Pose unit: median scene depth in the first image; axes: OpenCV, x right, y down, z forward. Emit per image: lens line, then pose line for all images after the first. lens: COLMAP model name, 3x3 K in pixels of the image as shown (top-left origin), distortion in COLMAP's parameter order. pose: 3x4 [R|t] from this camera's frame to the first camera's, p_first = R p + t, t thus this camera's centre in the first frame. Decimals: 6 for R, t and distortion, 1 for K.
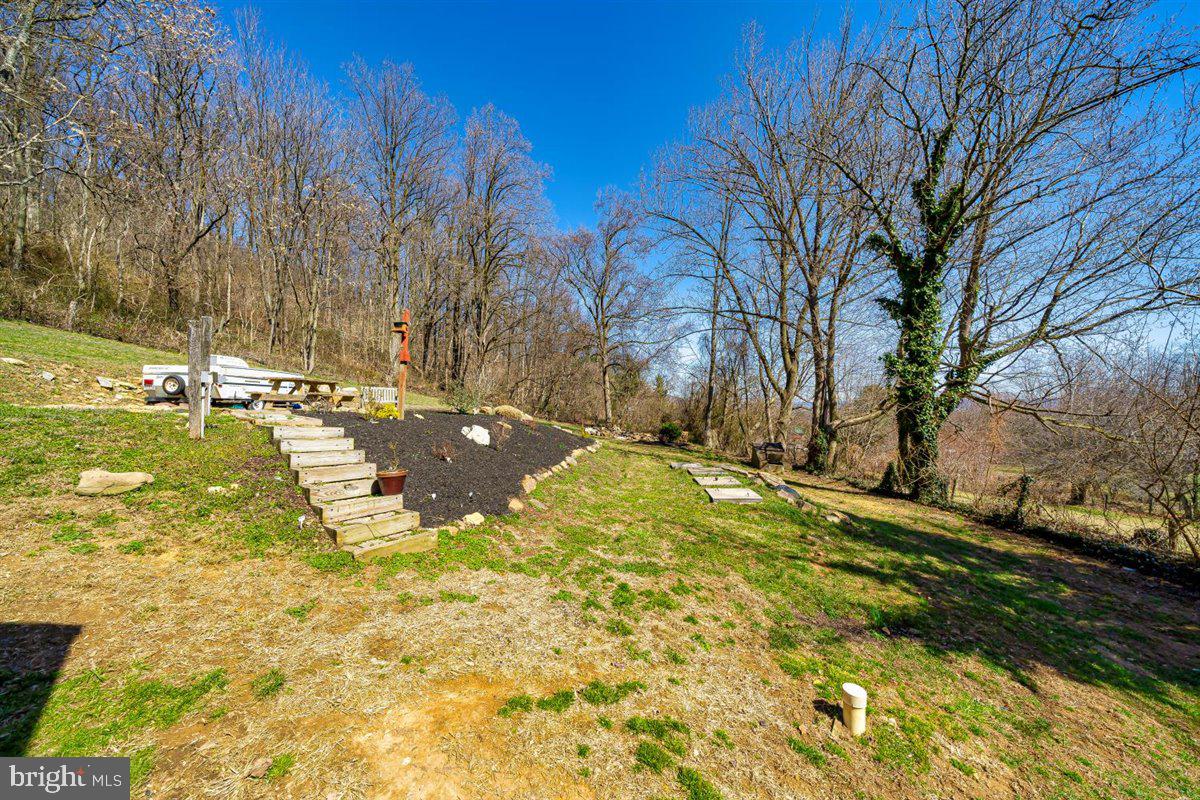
lens RADIAL K [[410.7, 0, 599.3], [0, 410.7, 405.8], [0, 0, 1]] dist [-0.000843, -0.000136]
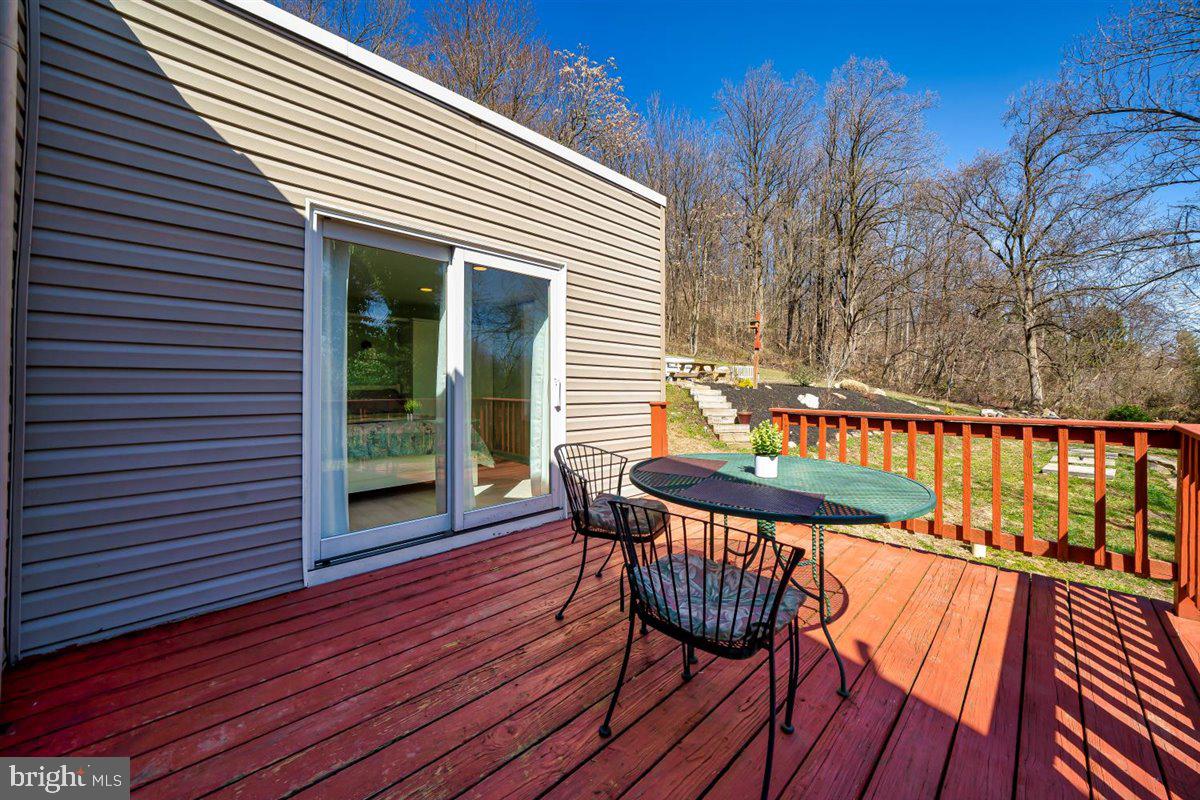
lens RADIAL K [[433.3, 0, 598.5], [0, 433.3, 375.6], [0, 0, 1]] dist [-0.035683, 0.004613]
pose [[0.678278, -0.012765, -0.734694, 0.055247], [-0.000089, 0.999848, -0.017455, 0.002949], [0.734805, 0.011905, 0.678174, -0.092713]]
